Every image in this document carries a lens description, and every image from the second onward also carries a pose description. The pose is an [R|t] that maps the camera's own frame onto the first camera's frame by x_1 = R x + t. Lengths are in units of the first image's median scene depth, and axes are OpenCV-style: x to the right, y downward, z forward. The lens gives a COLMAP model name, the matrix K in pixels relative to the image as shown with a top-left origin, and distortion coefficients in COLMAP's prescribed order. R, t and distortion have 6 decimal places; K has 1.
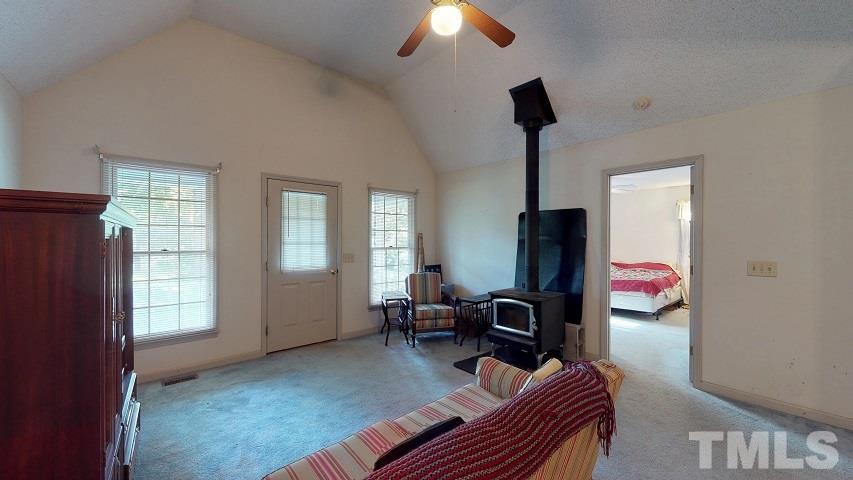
lens RADIAL K [[328.9, 0, 429.8], [0, 328.9, 242.0], [0, 0, 1]] dist [0.008387, 0.000009]
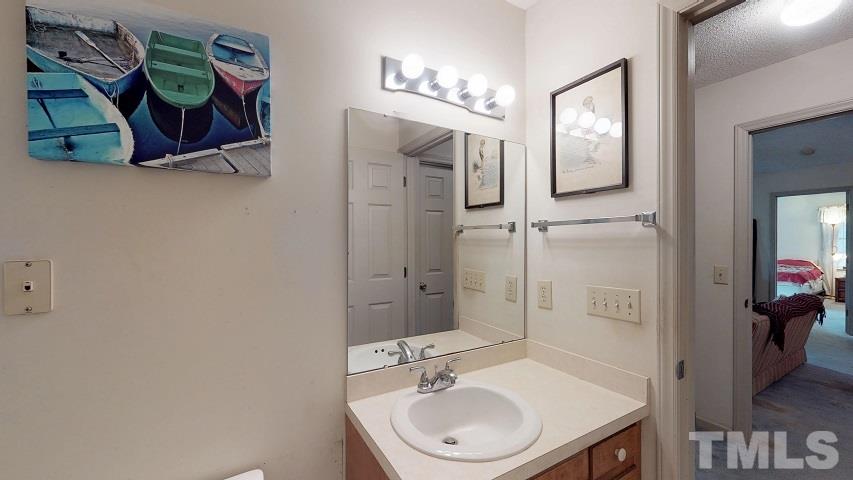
lens RADIAL K [[328.9, 0, 429.8], [0, 328.9, 242.0], [0, 0, 1]] dist [0.008387, 0.000009]
pose [[0.983013, 0.000748, -0.183533, -0.688551], [-0.001105, 0.999998, -0.001841, 0.005501], [0.183532, 0.002012, 0.983012, -0.727266]]
